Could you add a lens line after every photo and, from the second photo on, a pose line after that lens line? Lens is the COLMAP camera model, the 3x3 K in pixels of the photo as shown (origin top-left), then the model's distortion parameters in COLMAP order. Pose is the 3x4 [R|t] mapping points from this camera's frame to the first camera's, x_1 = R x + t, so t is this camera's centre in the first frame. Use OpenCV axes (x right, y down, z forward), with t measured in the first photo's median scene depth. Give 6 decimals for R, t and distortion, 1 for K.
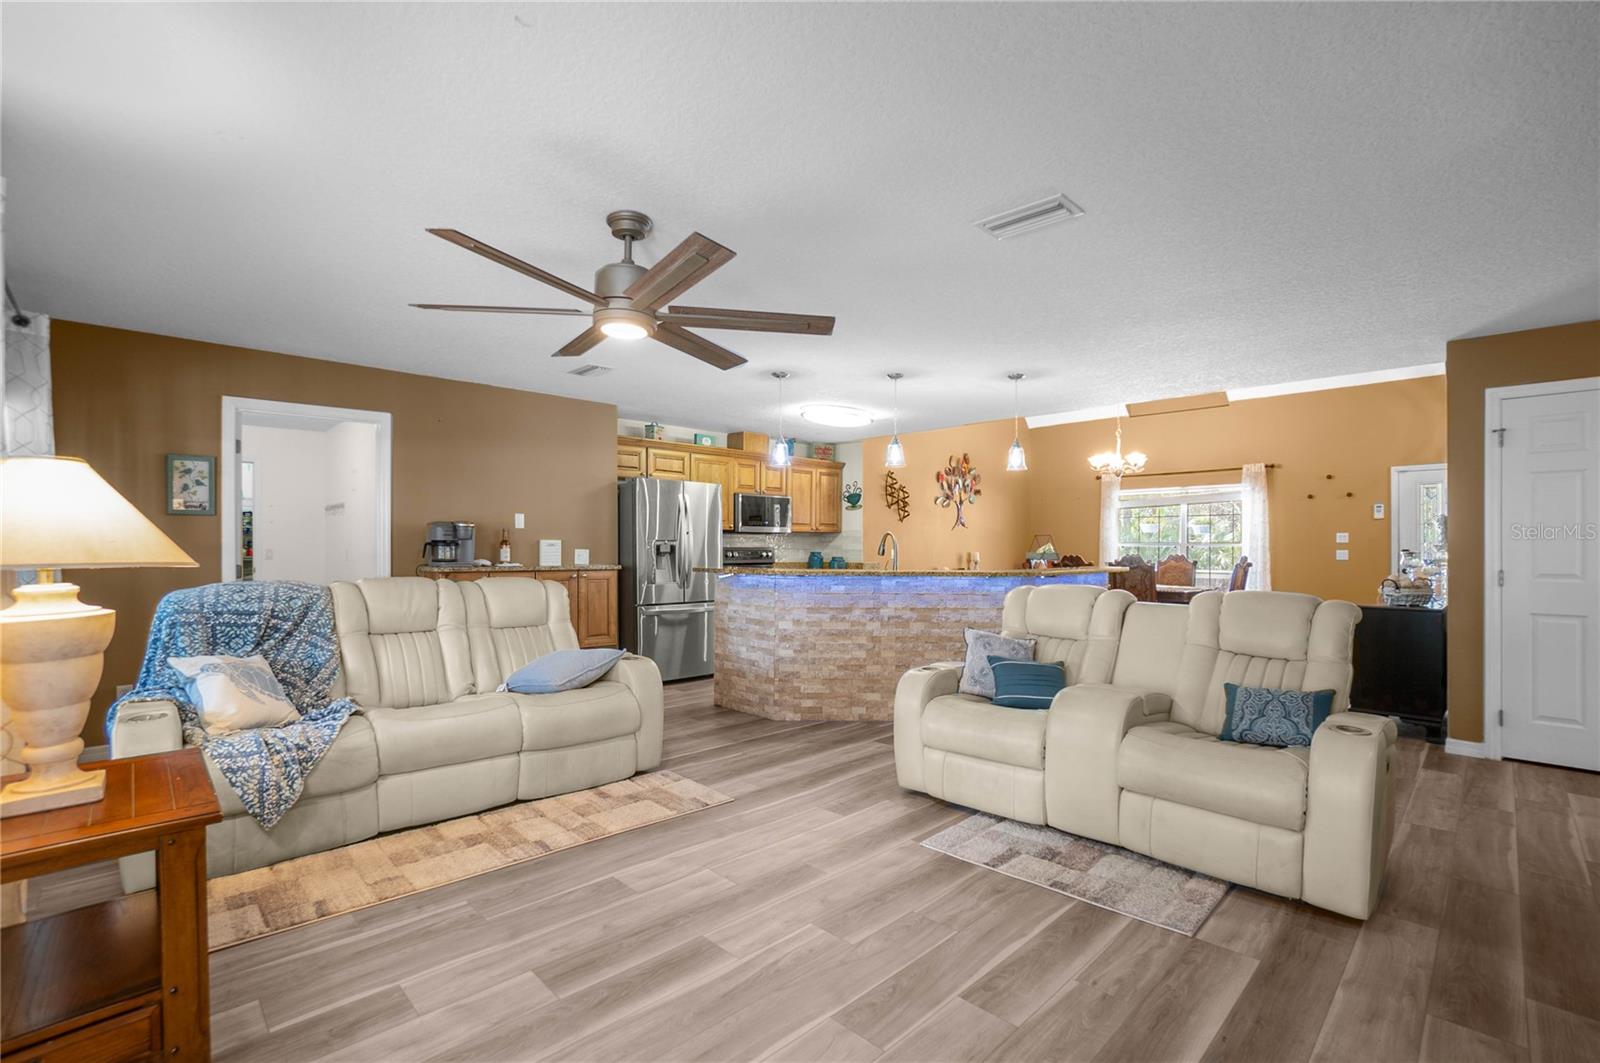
lens RADIAL K [[713.9, 0, 797.9], [0, 713.9, 538.3], [0, 0, 1]] dist [-0.073600, 0.026391]
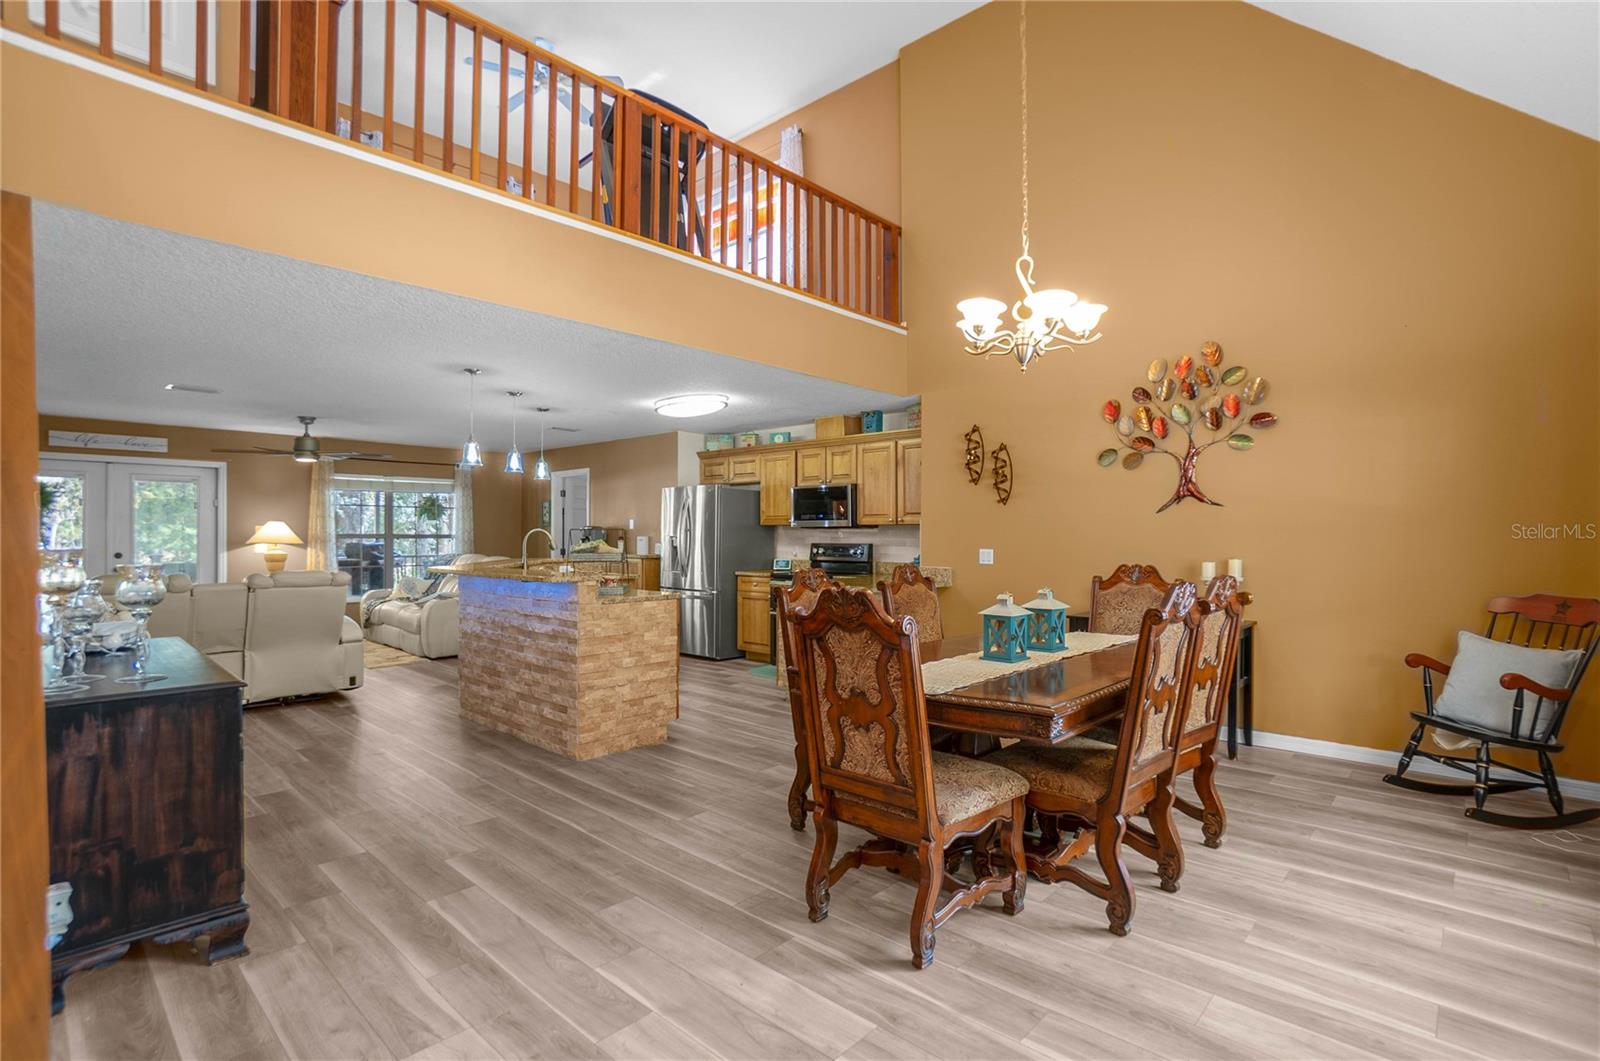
lens RADIAL K [[764.0, 0, 807.9], [0, 764.0, 516.7], [0, 0, 1]] dist [-0.046150, -0.000021]
pose [[0.046327, -0.026386, -0.998578, 0.987897], [0.006569, 0.999638, -0.026109, 0.004208], [0.998905, -0.005350, 0.046483, 1.017468]]
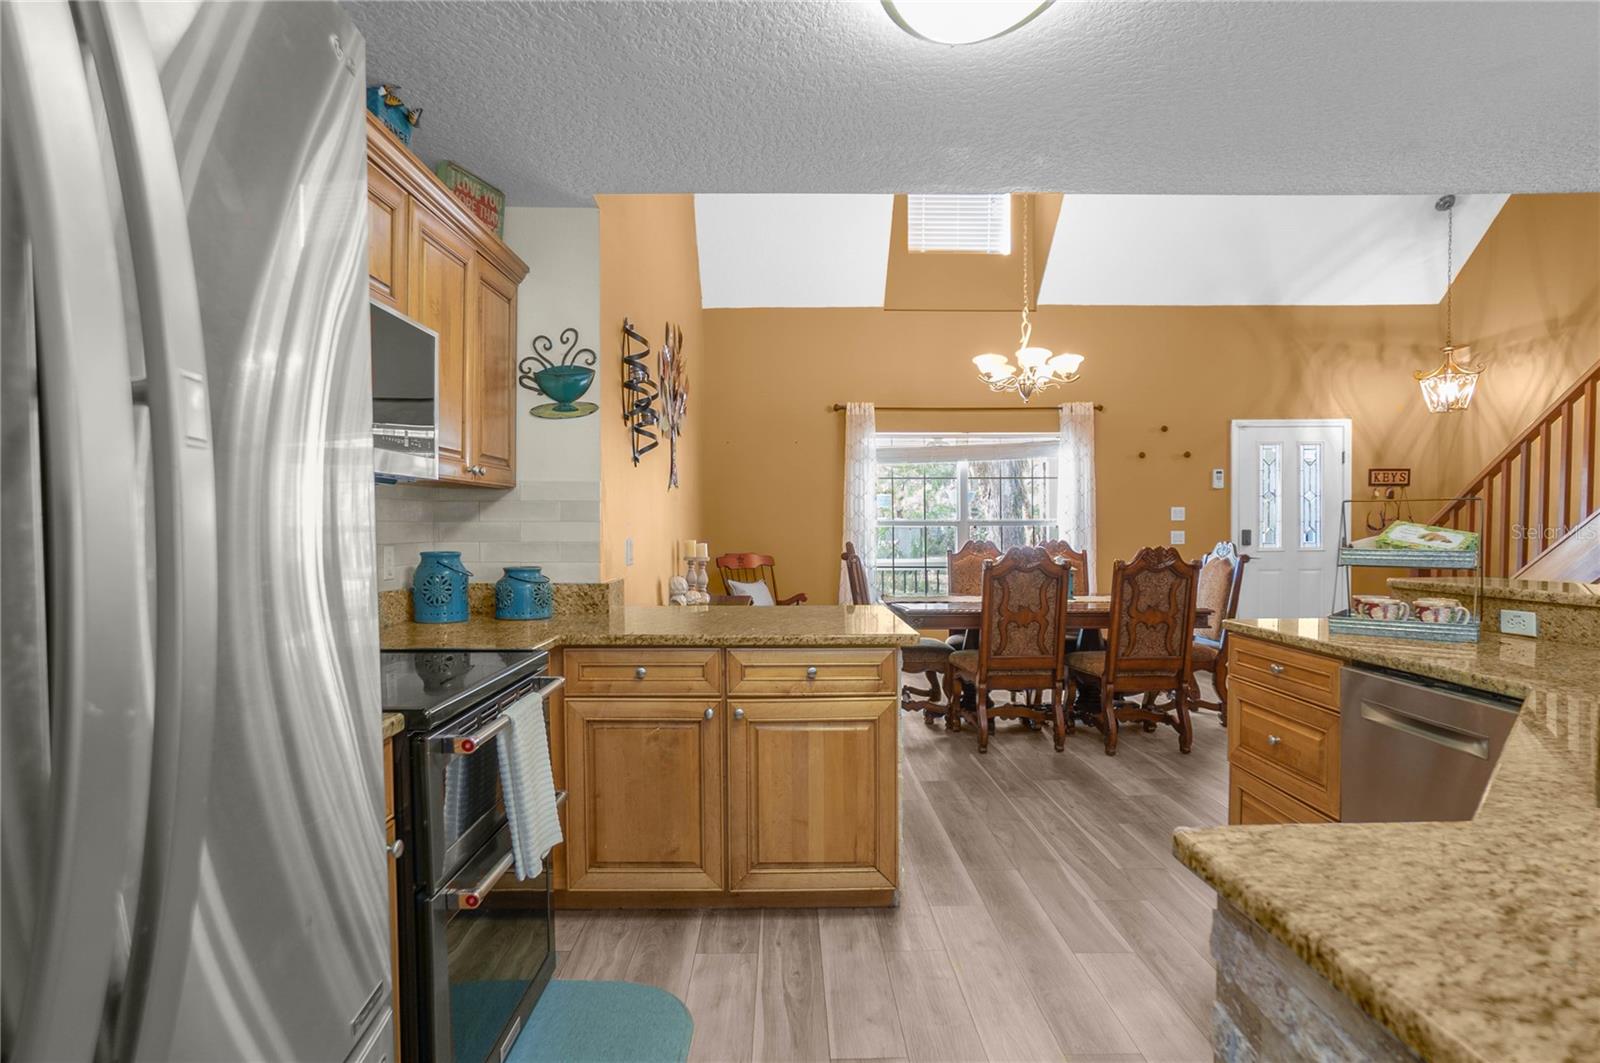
lens RADIAL K [[845.4, 0, 800.0], [0, 845.4, 531.5], [0, 0, 1]] dist [-0.048806, 0.081197]
pose [[0.692986, -0.009834, 0.720884, -0.144979], [-0.004025, 0.999839, 0.017509, 0.004829], [-0.720940, -0.015035, 0.692835, 0.798455]]
